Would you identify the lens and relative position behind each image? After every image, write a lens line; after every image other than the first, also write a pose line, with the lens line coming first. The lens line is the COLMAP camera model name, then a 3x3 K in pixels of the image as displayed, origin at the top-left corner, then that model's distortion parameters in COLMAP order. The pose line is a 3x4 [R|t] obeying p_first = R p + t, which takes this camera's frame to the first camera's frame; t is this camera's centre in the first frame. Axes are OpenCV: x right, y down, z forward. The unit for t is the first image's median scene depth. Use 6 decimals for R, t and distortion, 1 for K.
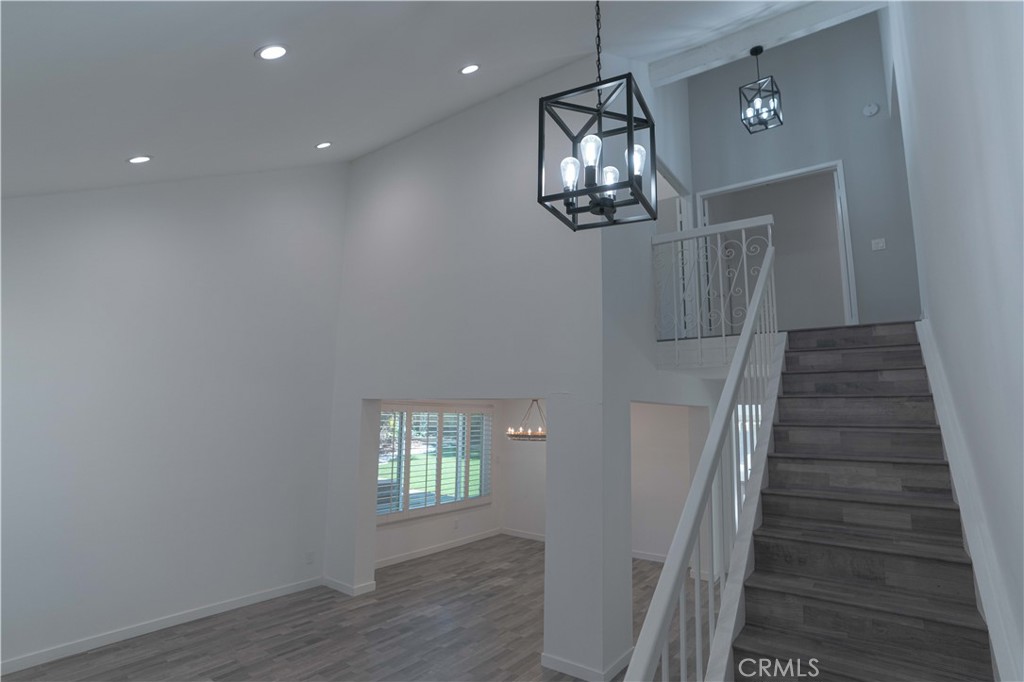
lens RADIAL K [[505.4, 0, 517.5], [0, 505.4, 339.7], [0, 0, 1]] dist [-0.076300, 0.032736]
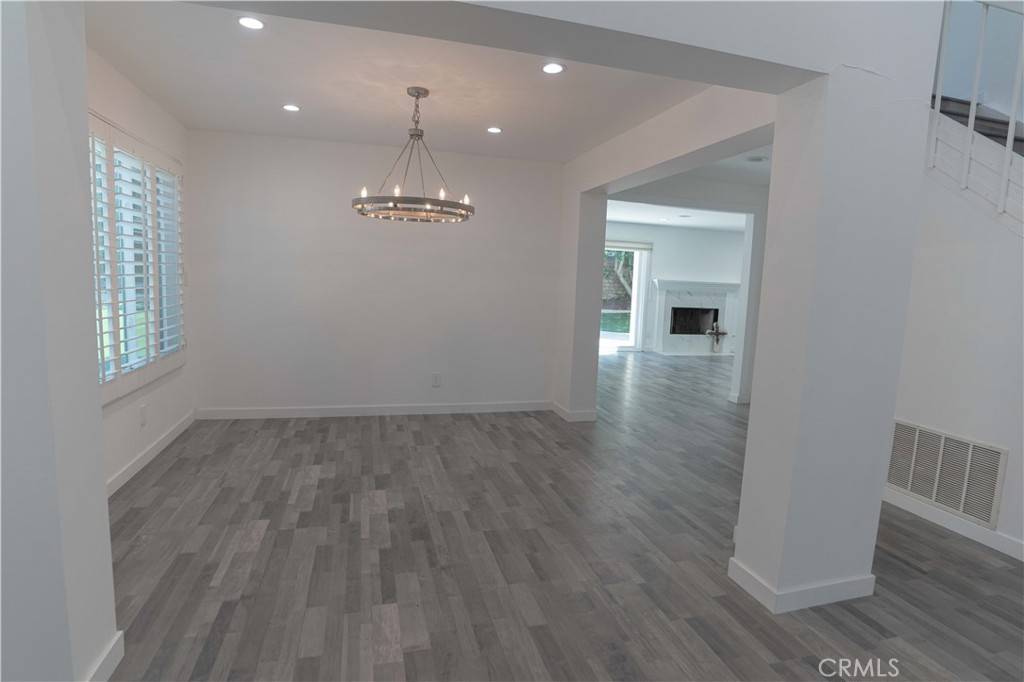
lens RADIAL K [[537.6, 0, 516.3], [0, 537.6, 340.0], [0, 0, 1]] dist [-0.075146, 0.033103]
pose [[0.620279, -0.081206, 0.780166, -0.384524], [-0.145824, 0.965349, 0.216420, 0.223066], [-0.770707, -0.248008, 0.586944, 0.701708]]
